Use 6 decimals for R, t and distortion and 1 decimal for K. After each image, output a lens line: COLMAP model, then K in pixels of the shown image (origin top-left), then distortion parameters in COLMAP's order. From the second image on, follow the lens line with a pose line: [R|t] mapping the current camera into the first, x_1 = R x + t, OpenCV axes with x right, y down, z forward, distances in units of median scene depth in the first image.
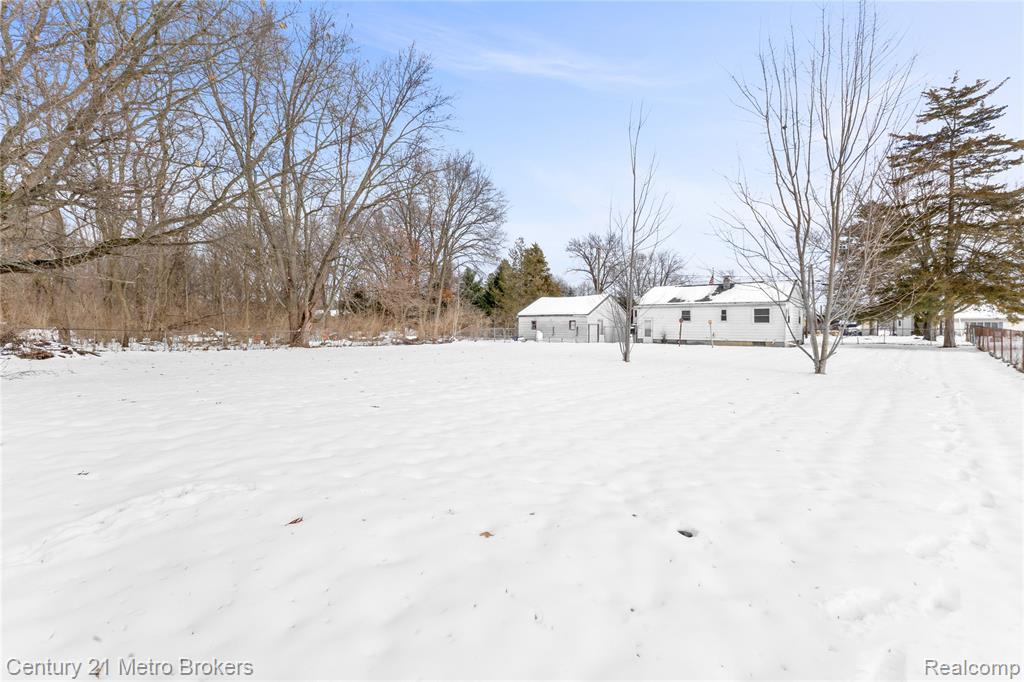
lens RADIAL K [[441.5, 0, 509.8], [0, 441.5, 328.9], [0, 0, 1]] dist [-0.001150, -0.000027]
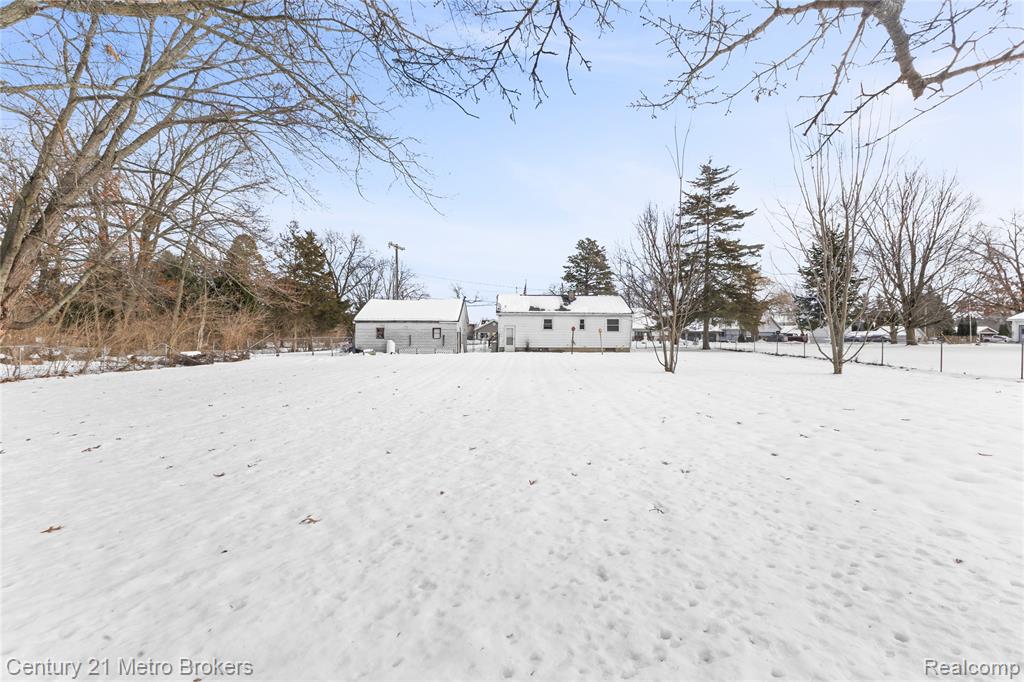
lens RADIAL K [[440.5, 0, 512.0], [0, 440.5, 341.0], [0, 0, 1]] dist [0.000176, 0.000015]
pose [[0.757205, -0.010739, 0.653089, -0.324437], [0.004665, 0.999928, 0.011033, -0.002389], [-0.653161, -0.005308, 0.757201, 0.264225]]
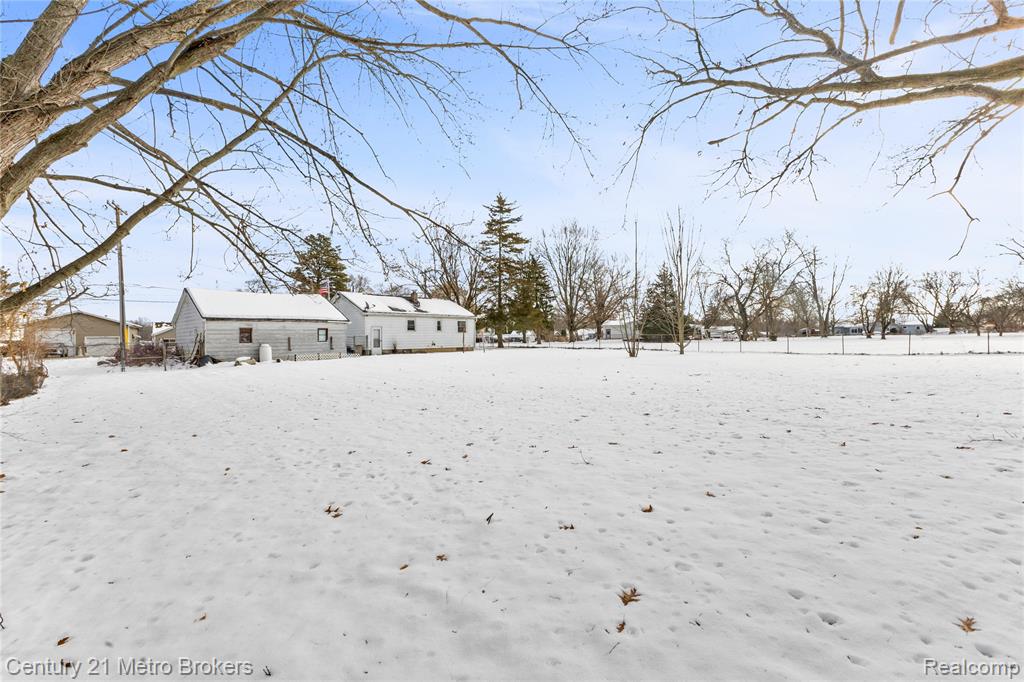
lens RADIAL K [[447.0, 0, 512.0], [0, 447.0, 341.0], [0, 0, 1]] dist [0.000848, 0.000034]
pose [[0.049261, -0.011278, 0.998722, -0.596902], [0.020986, 0.999727, 0.010254, 0.000454], [-0.998565, 0.020454, 0.049485, 0.689395]]
